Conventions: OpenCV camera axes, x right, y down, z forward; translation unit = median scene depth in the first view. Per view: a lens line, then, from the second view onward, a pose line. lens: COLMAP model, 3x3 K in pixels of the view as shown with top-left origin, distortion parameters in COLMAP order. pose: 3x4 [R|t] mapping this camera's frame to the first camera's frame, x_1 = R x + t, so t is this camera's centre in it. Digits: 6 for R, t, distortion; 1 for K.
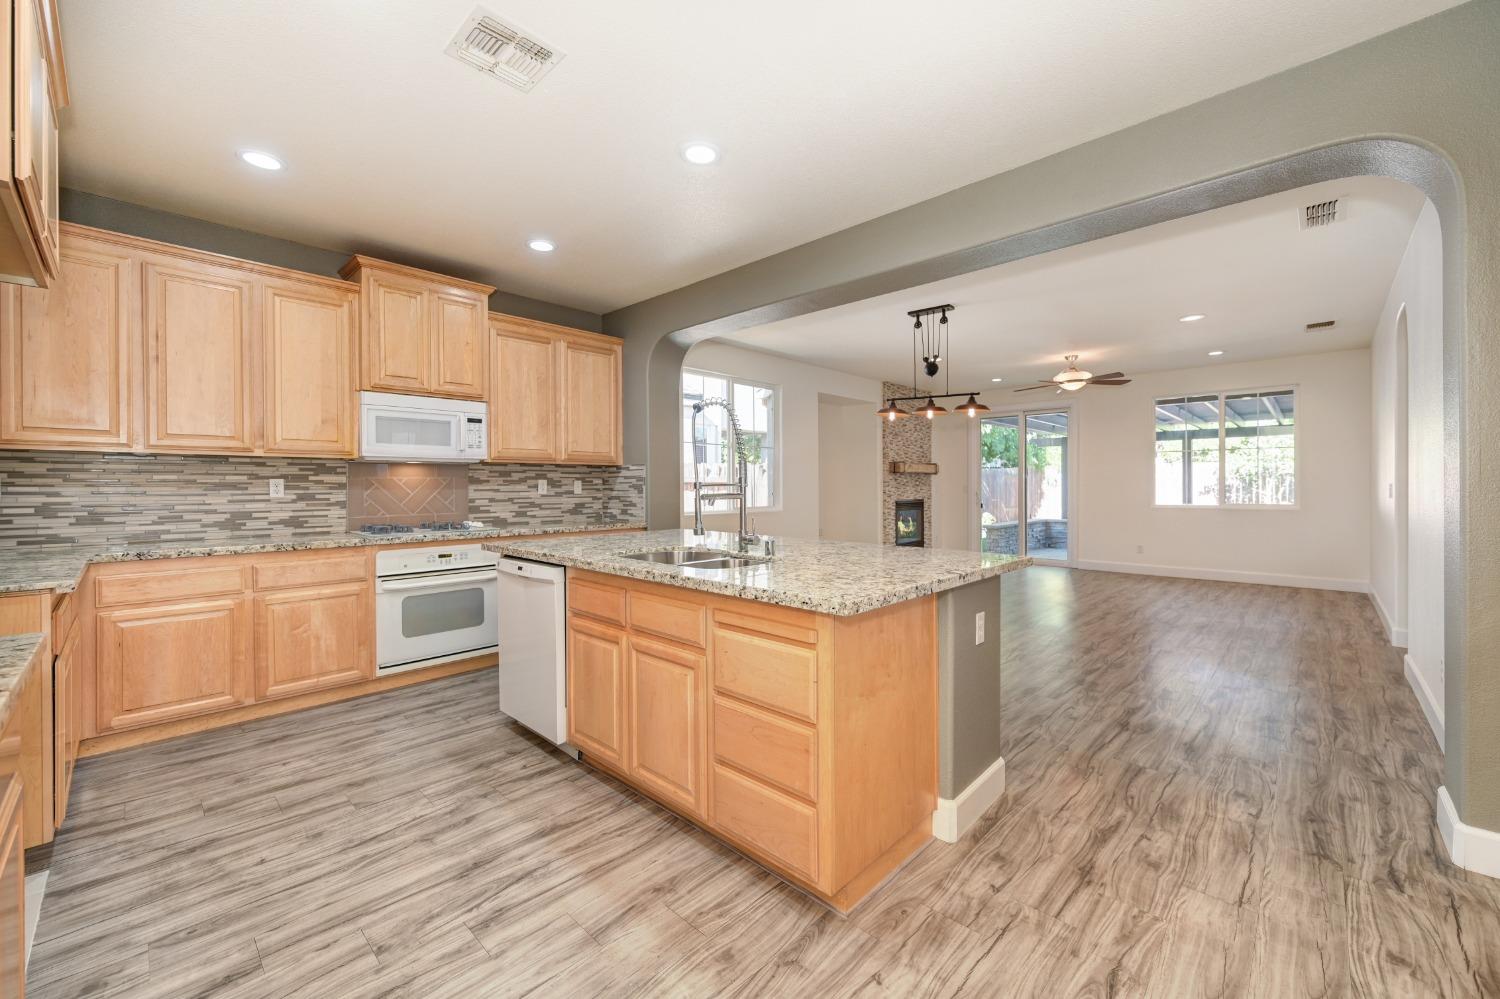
lens RADIAL K [[594.5, 0, 762.0], [0, 594.5, 492.6], [0, 0, 1]] dist [-0.001499, -0.000270]
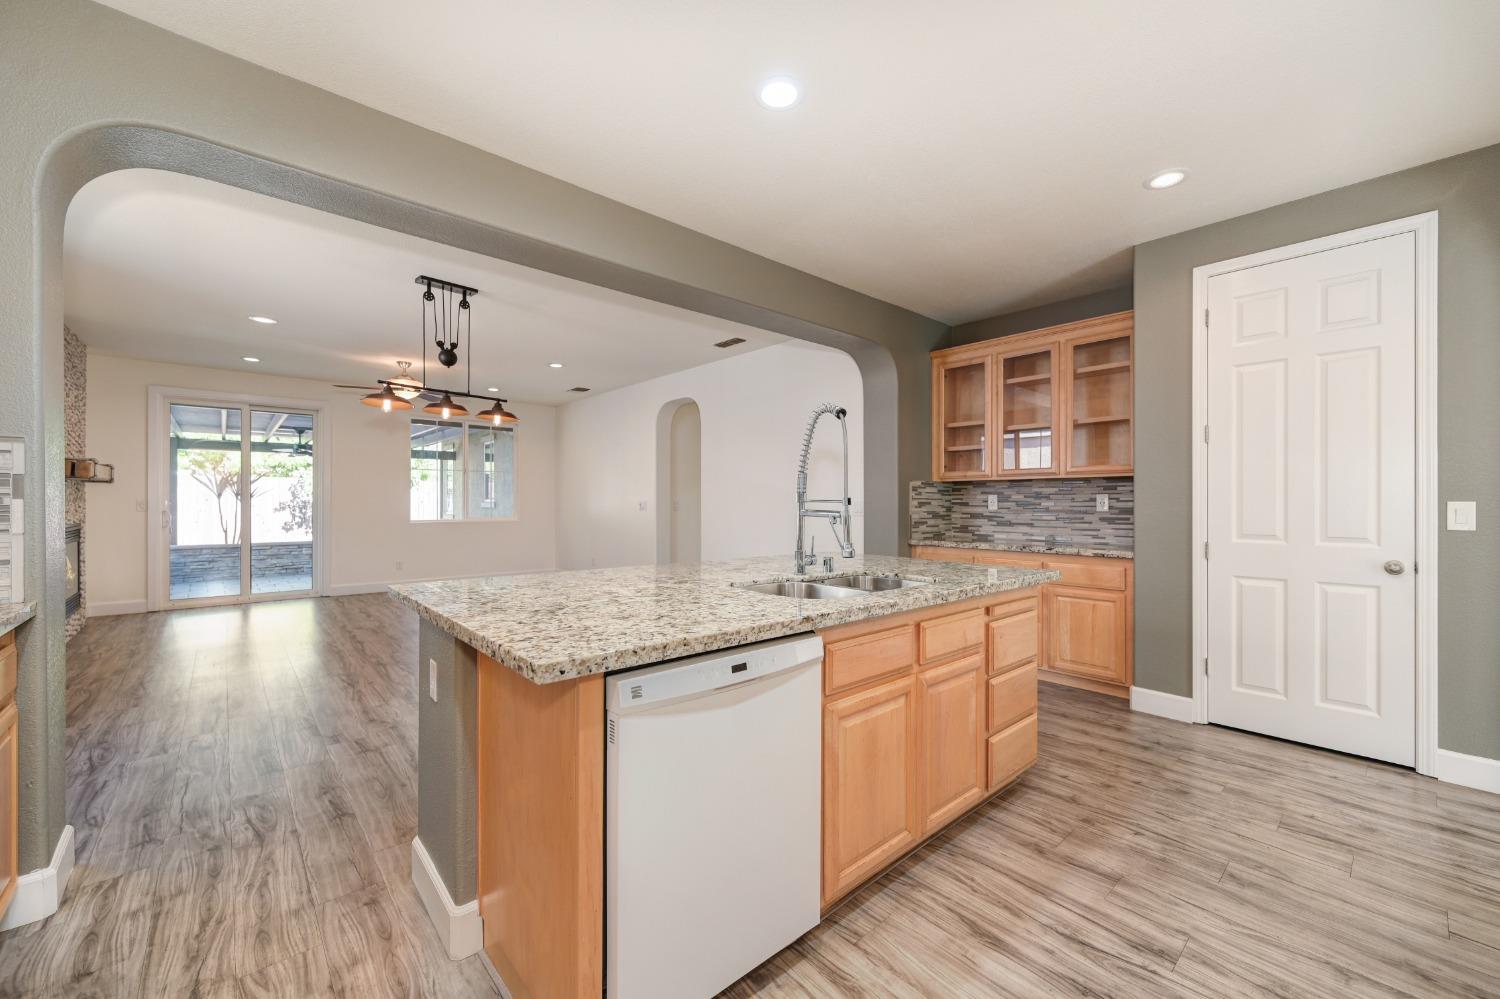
lens RADIAL K [[593.1, 0, 753.6], [0, 593.1, 503.2], [0, 0, 1]] dist [-0.000751, -0.000003]
pose [[0.088968, 0.001324, 0.996034, -0.597994], [0.007612, 0.999969, -0.002009, -0.005138], [-0.996005, 0.007761, 0.088955, 0.629429]]
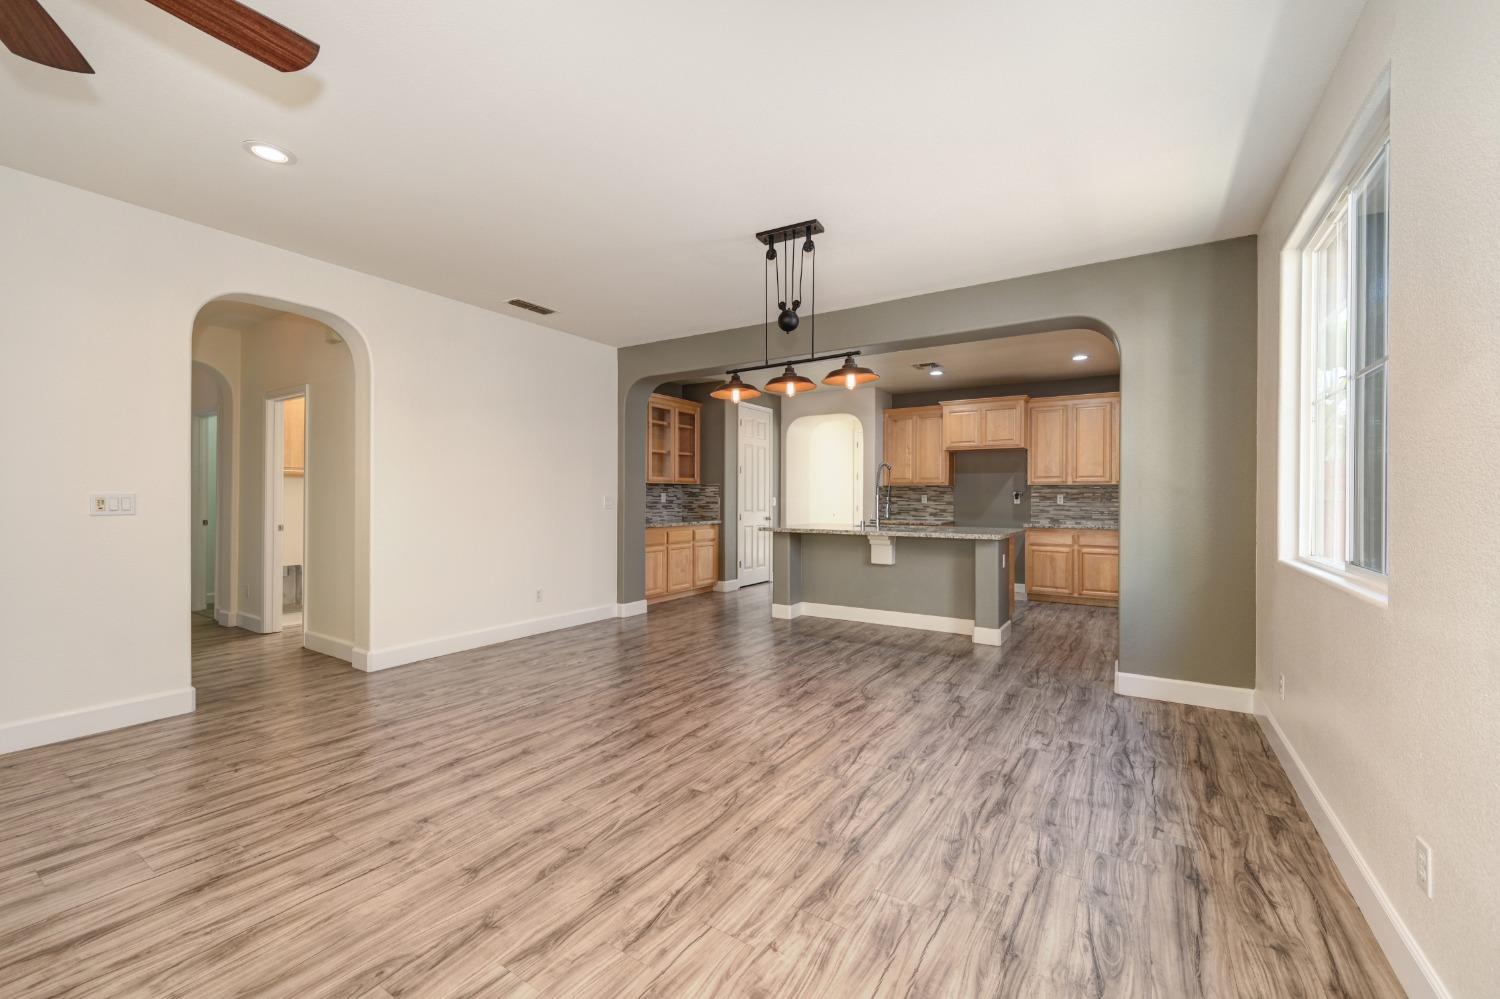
lens RADIAL K [[596.1, 0, 753.6], [0, 596.1, 497.6], [0, 0, 1]] dist [0.004710, -0.000204]
pose [[-0.983518, -0.001658, -0.180803, 0.542843], [-0.003524, 0.999944, 0.010000, -0.022811], [0.180776, 0.010472, -0.983469, 2.021485]]
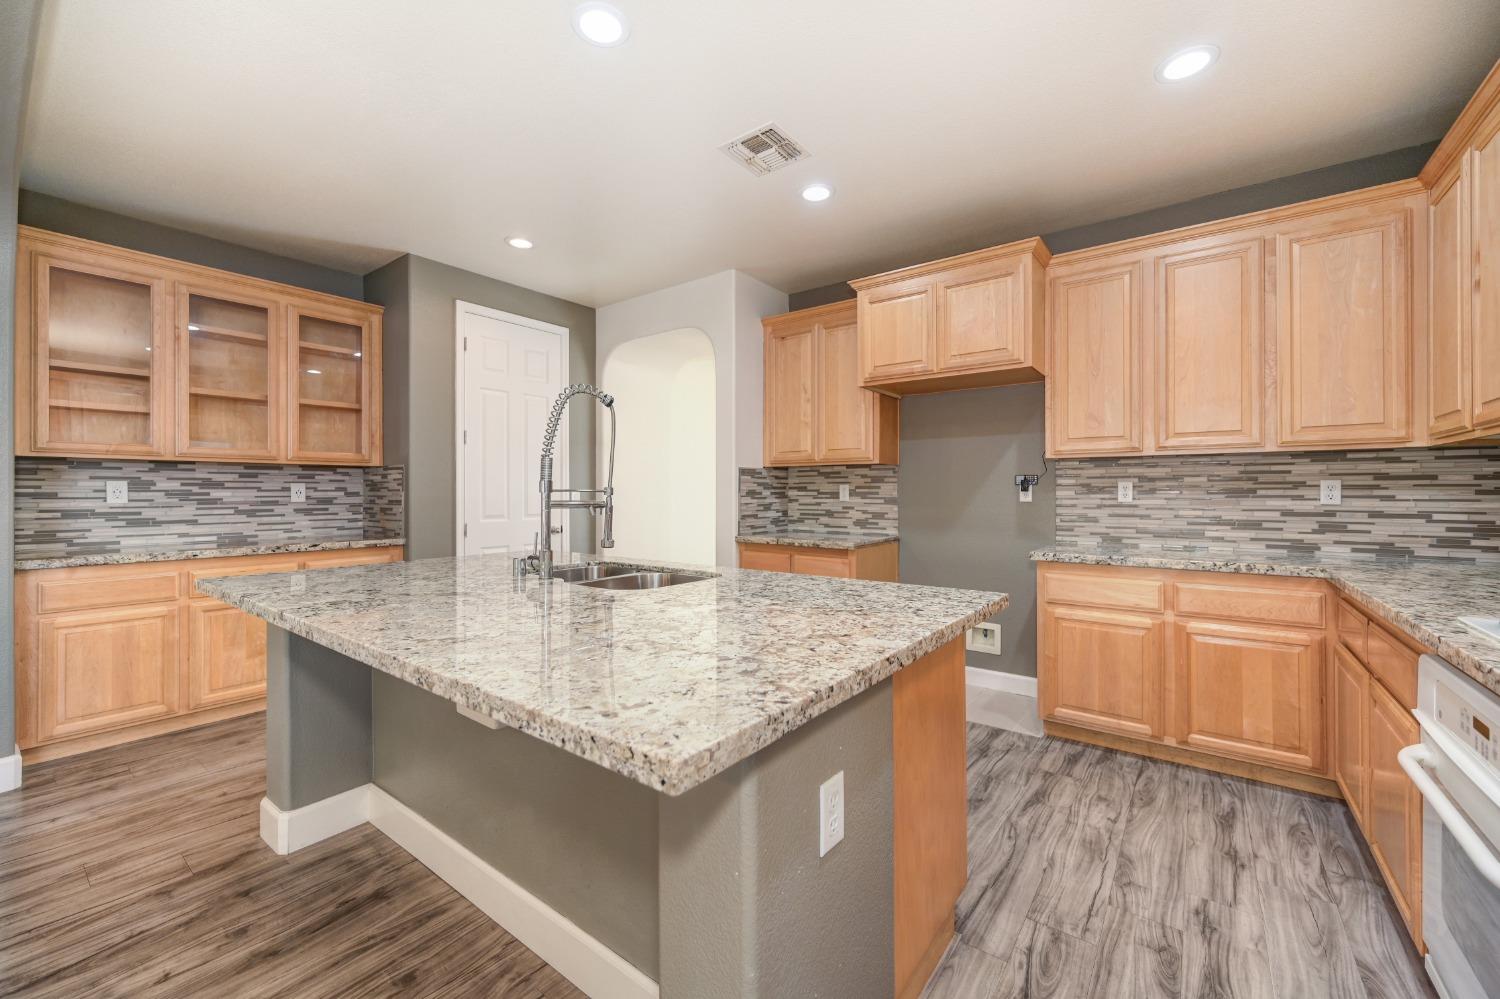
lens RADIAL K [[587.5, 0, 754.5], [0, 587.5, 493.2], [0, 0, 1]] dist [-0.007117, 0.000012]
pose [[-0.993726, 0.004228, -0.111760, -0.132229], [0.002890, 0.999922, 0.012132, -0.011277], [0.111802, 0.011733, -0.993661, 1.117935]]
